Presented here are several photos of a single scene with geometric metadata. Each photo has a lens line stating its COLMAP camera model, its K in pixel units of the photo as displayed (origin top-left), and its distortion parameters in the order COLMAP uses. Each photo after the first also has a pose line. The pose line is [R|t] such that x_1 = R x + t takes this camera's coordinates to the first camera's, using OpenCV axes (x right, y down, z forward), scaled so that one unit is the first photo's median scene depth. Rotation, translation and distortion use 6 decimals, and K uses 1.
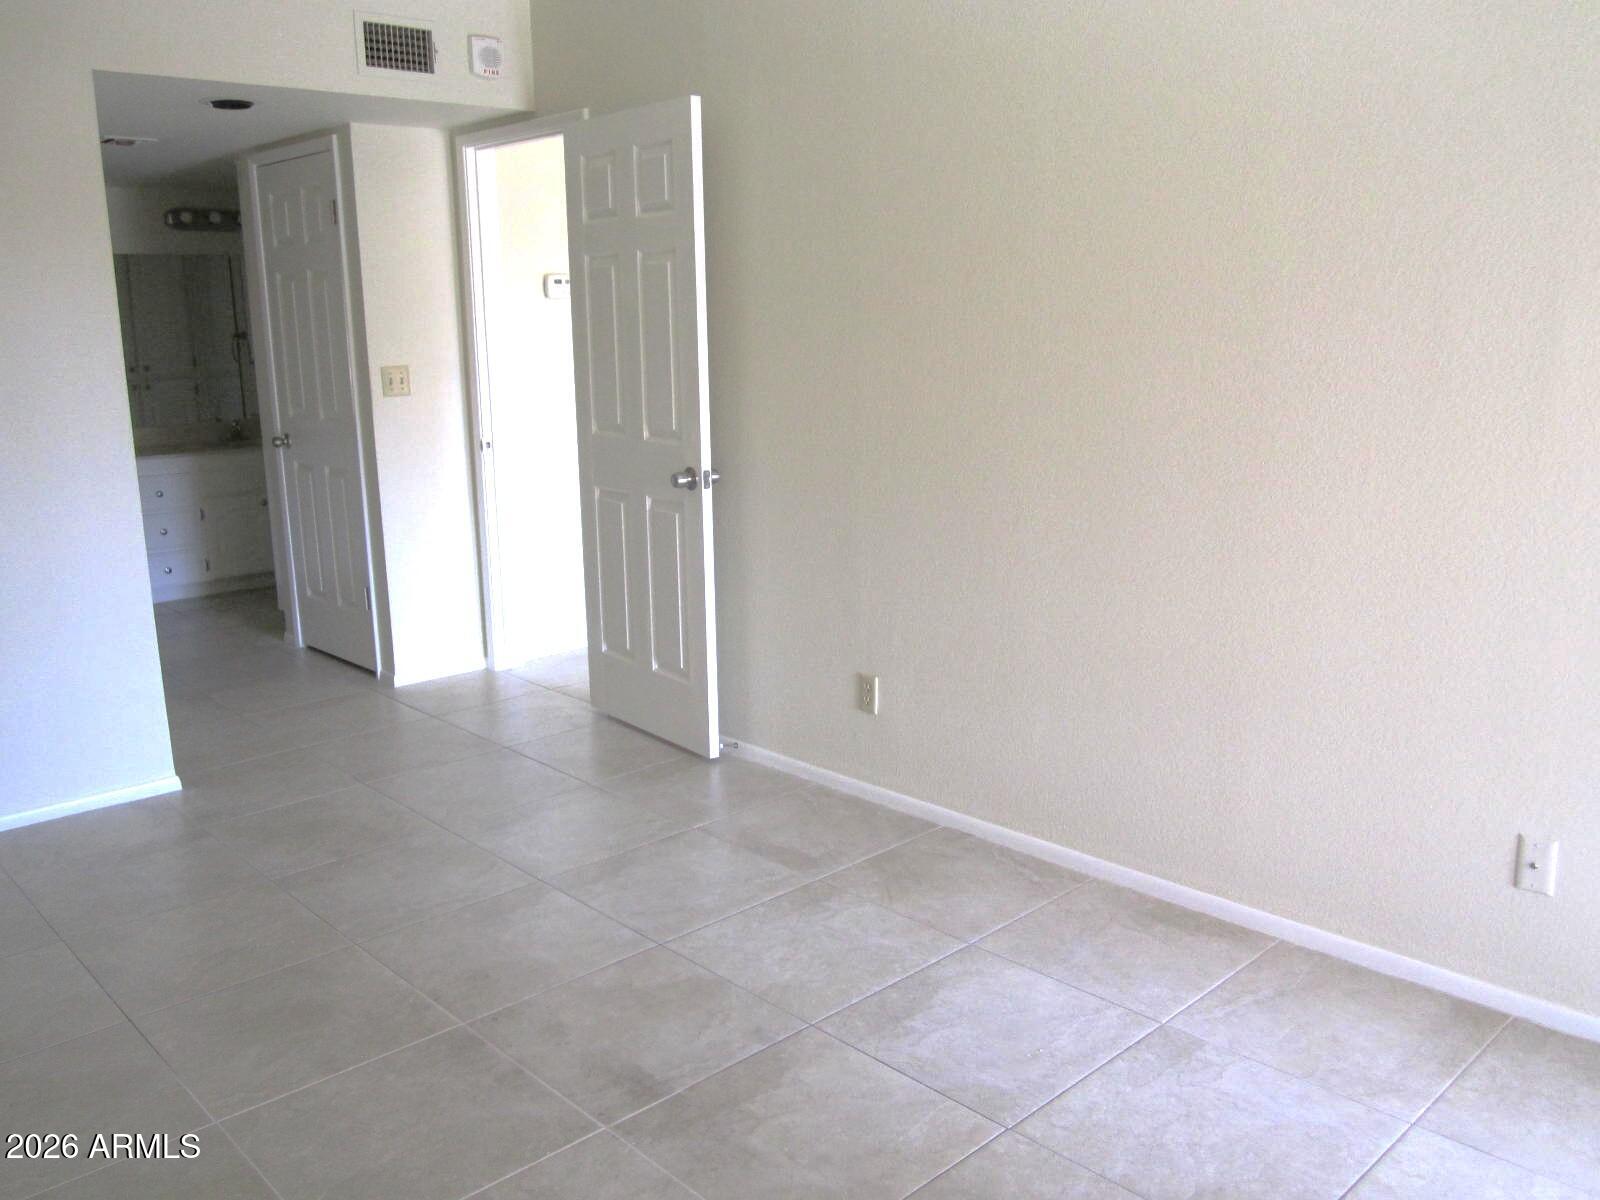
lens RADIAL K [[1315.5, 0, 800.0], [0, 1315.5, 600.0], [0, 0, 1]] dist [-0.031879, -0.004691]
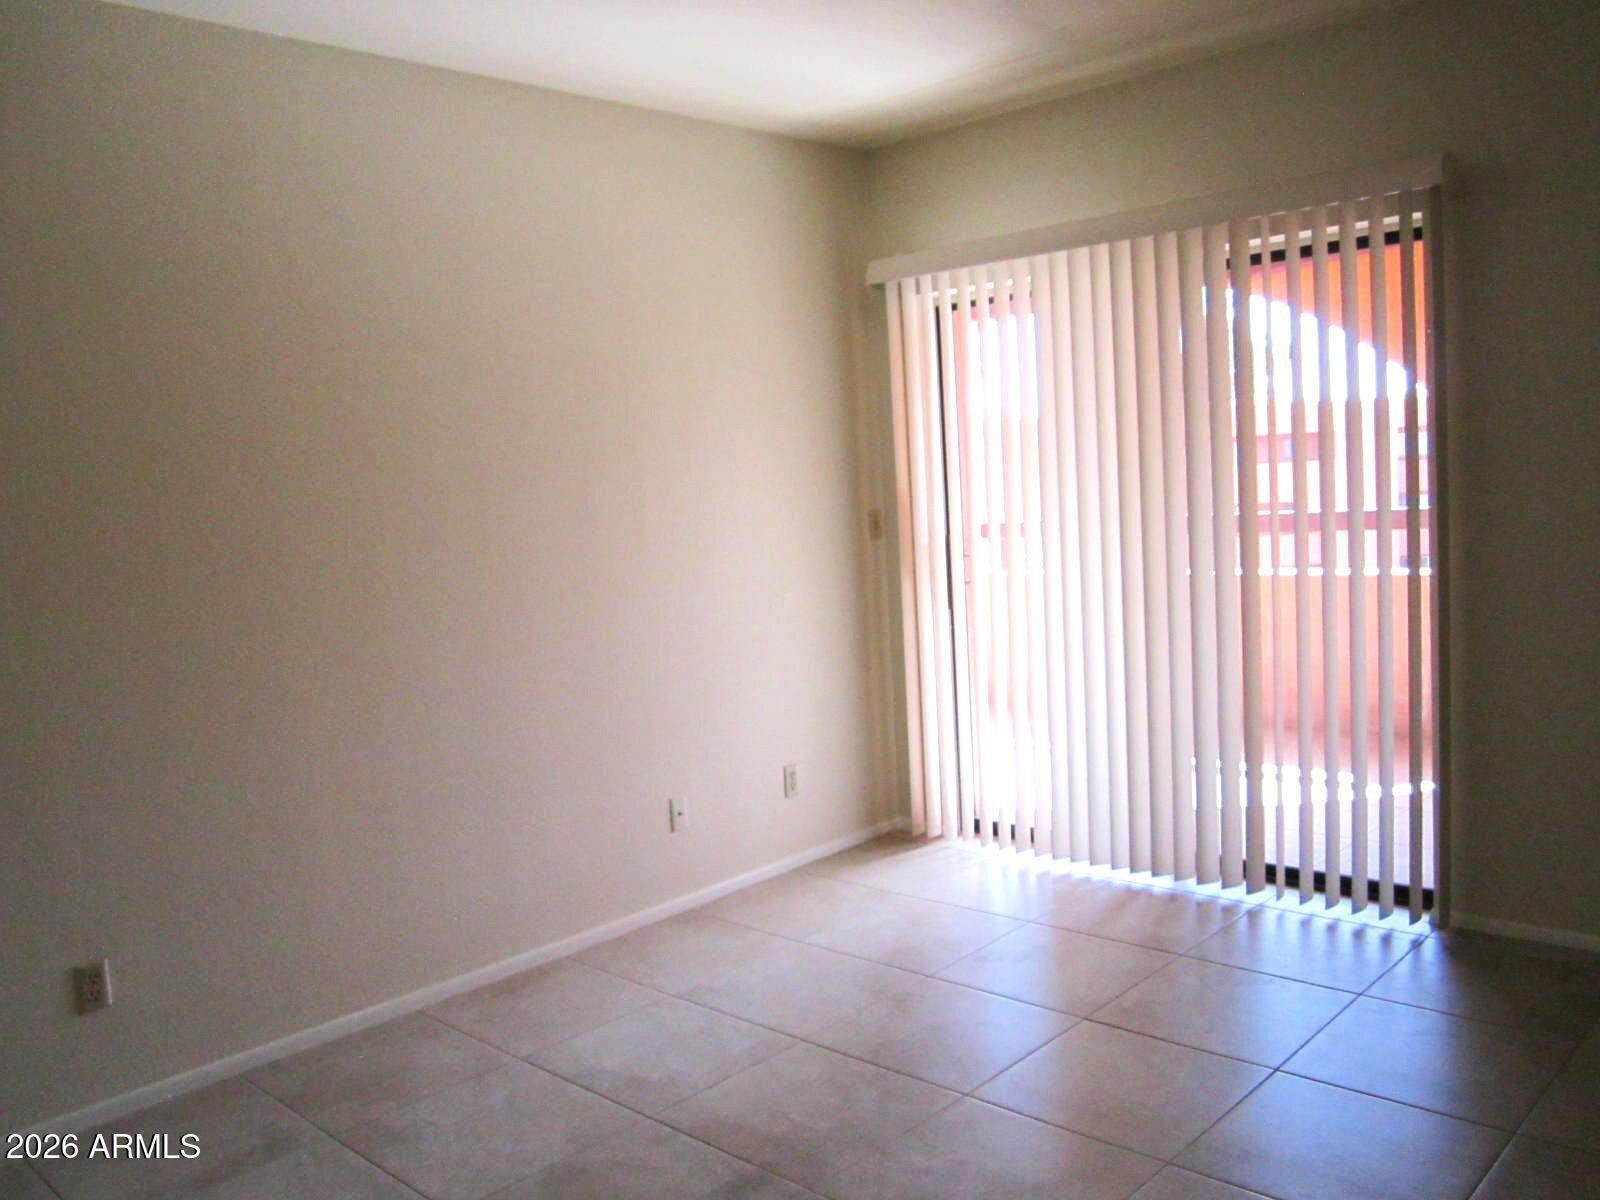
lens RADIAL K [[1315.5, 0, 800.0], [0, 1315.5, 600.0], [0, 0, 1]] dist [-0.031879, -0.004691]
pose [[-0.045534, -0.071411, 0.996407, -0.739182], [0.267956, 0.960016, 0.081048, -0.103233], [-0.962355, 0.270684, -0.024578, 0.547749]]
